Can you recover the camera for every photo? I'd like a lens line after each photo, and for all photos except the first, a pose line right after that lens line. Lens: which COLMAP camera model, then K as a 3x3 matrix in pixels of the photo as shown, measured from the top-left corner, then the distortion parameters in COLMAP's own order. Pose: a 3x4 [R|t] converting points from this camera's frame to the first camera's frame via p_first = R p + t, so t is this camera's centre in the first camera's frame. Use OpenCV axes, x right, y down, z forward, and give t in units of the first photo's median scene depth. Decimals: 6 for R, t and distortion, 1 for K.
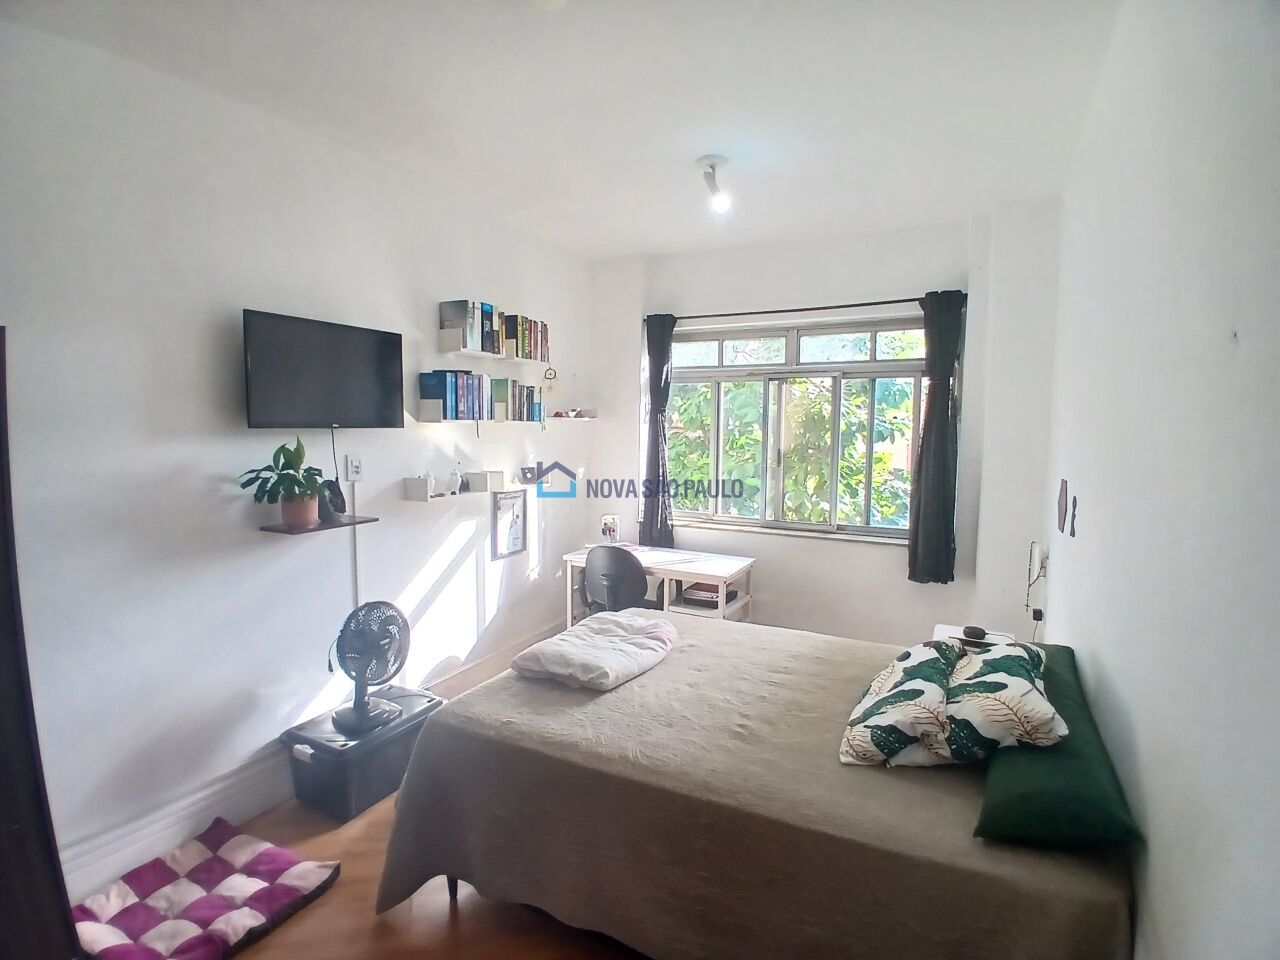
lens RADIAL K [[637.5, 0, 642.5], [0, 637.5, 480.9], [0, 0, 1]] dist [0.011408, -0.052441]
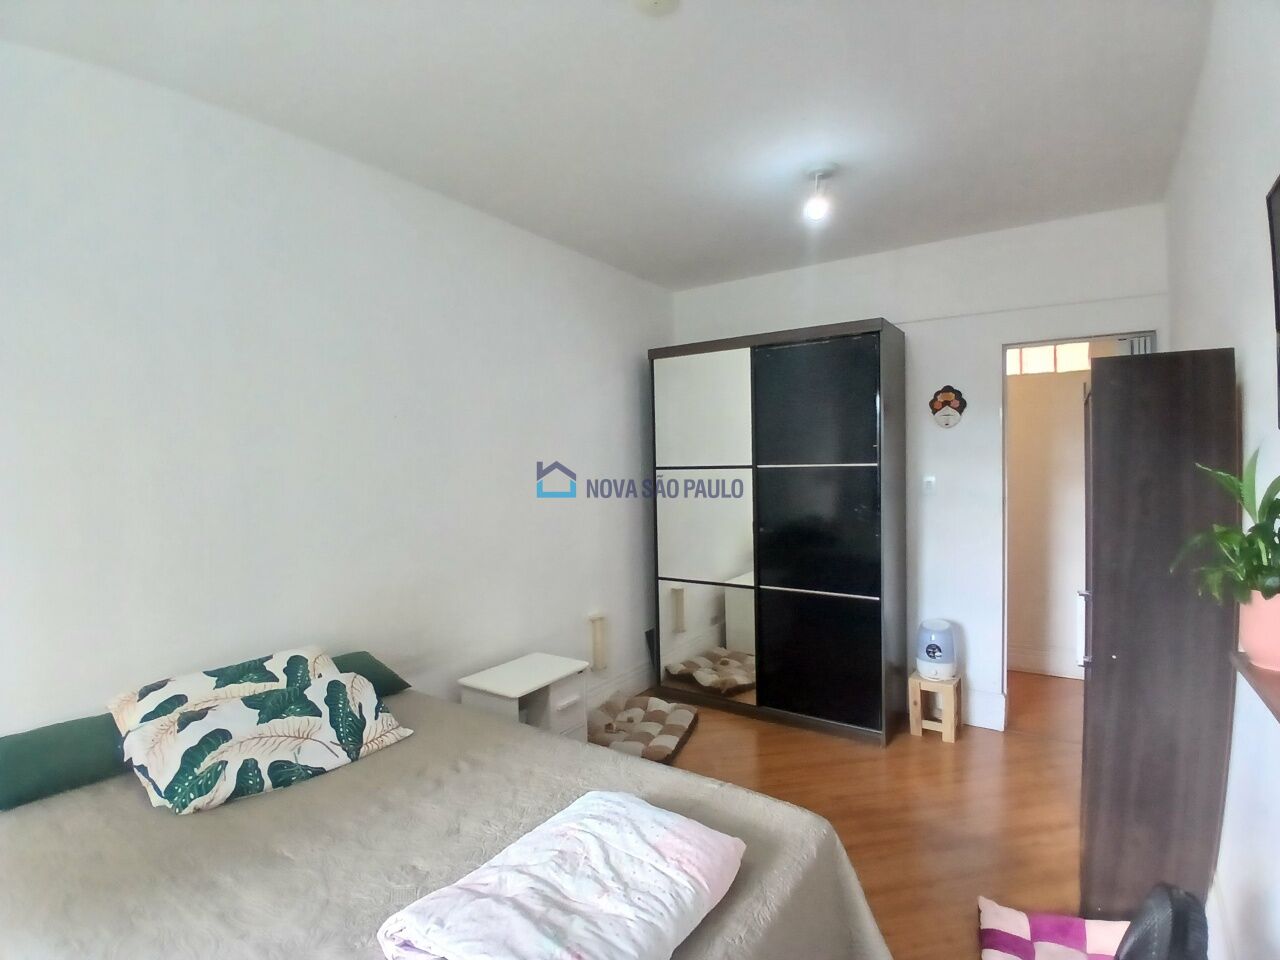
lens RADIAL K [[637.5, 0, 642.5], [0, 637.5, 480.9], [0, 0, 1]] dist [0.011408, -0.052441]
pose [[-0.992878, 0.007023, 0.118931, -0.126216], [0.020210, 0.993722, 0.110041, -0.069876], [-0.117412, 0.111660, -0.986786, 1.024184]]
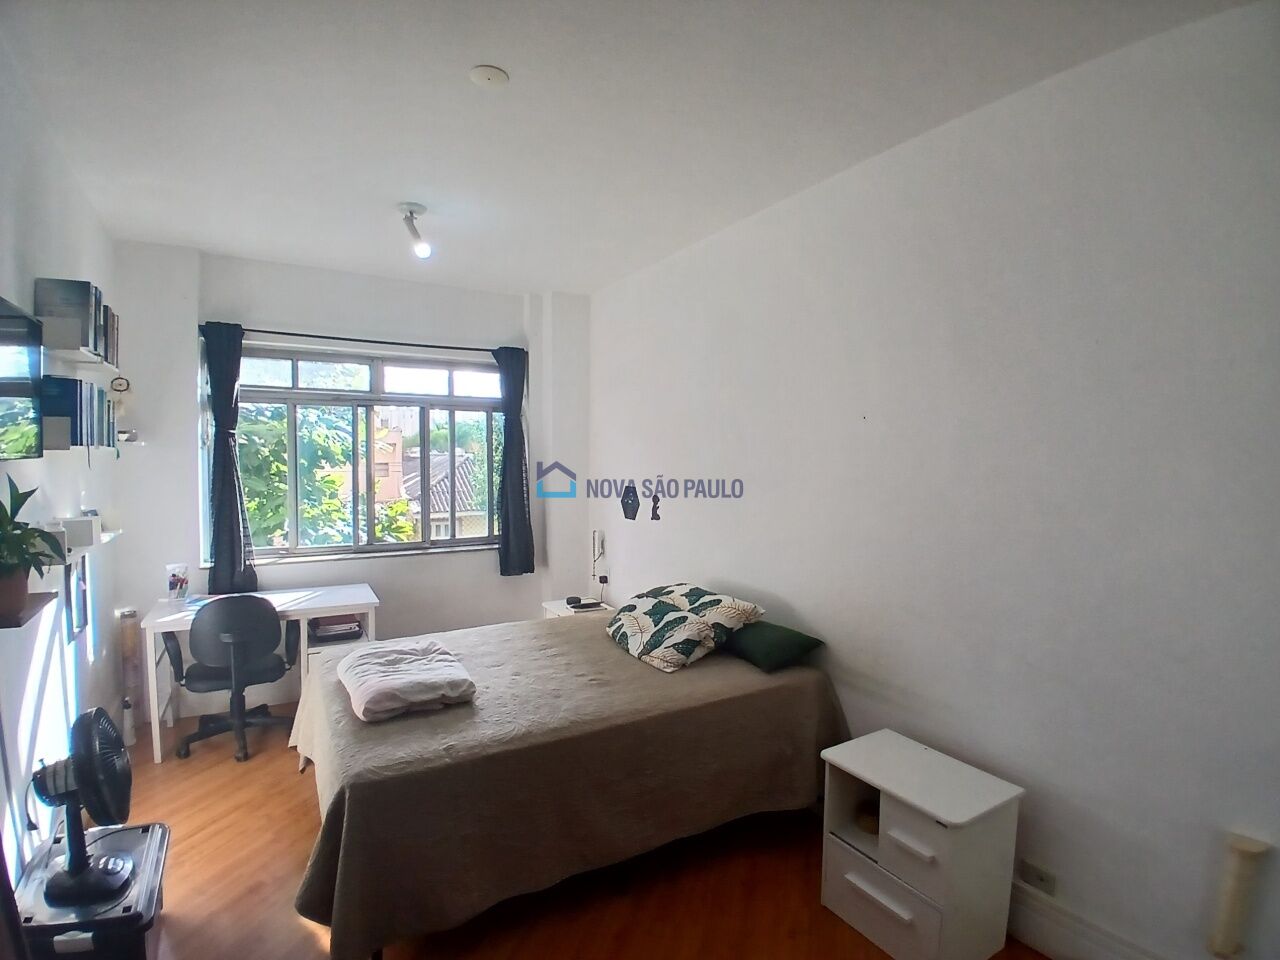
lens RADIAL K [[648.8, 0, 636.2], [0, 648.8, 478.4], [0, 0, 1]] dist [0.009939, -0.052494]
pose [[0.539579, -0.037712, 0.841090, -0.514222], [0.070054, 0.997543, -0.000215, -0.015137], [-0.839015, 0.059037, 0.540896, 0.095287]]
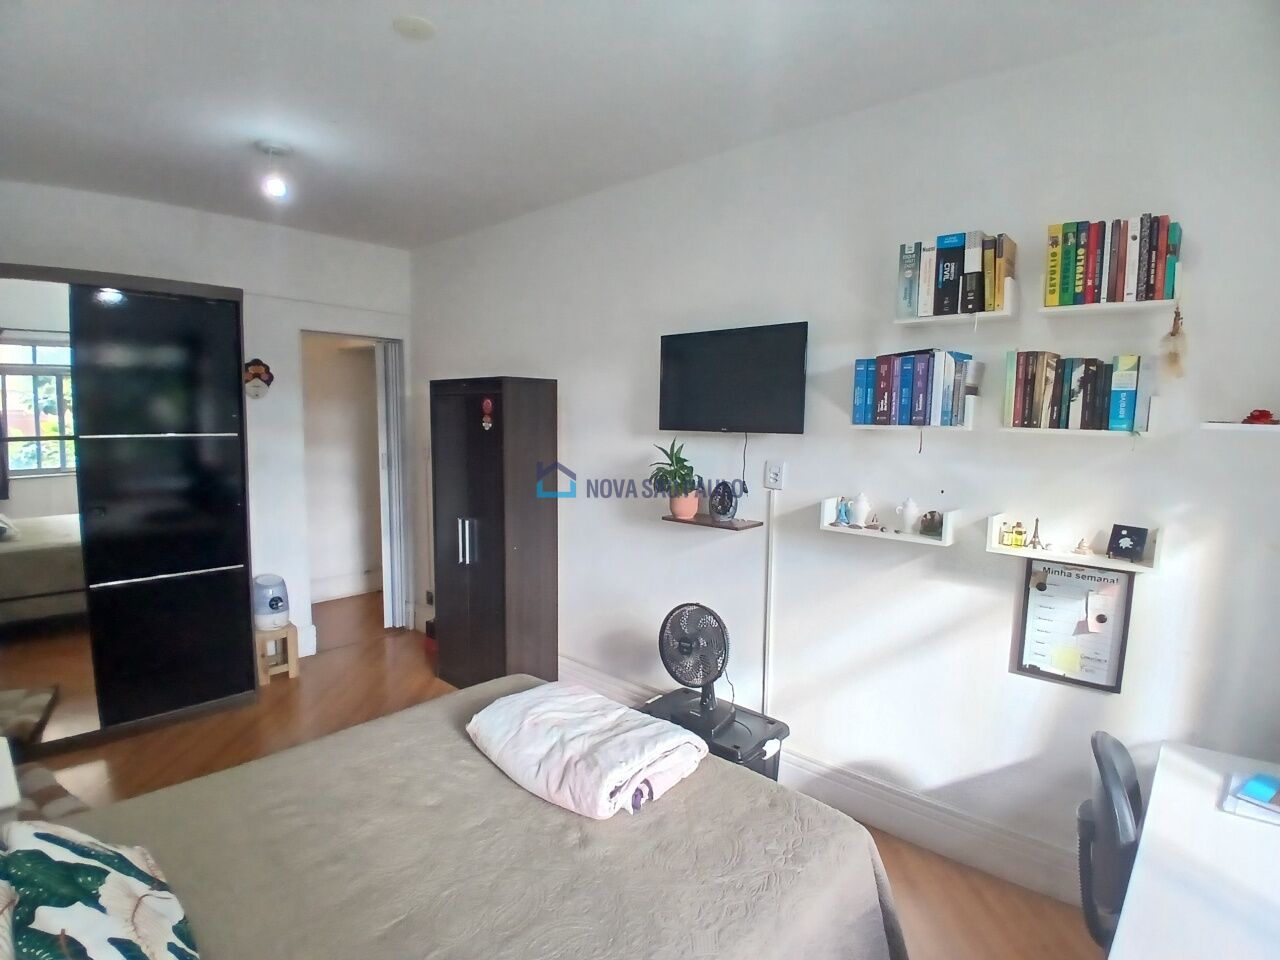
lens RADIAL K [[637.5, 0, 642.5], [0, 637.5, 480.9], [0, 0, 1]] dist [0.011408, -0.052441]
pose [[-0.256342, 0.086843, -0.962677, 0.420980], [-0.098514, 0.988422, 0.115398, -0.084112], [0.961553, 0.124418, -0.244819, 0.867596]]
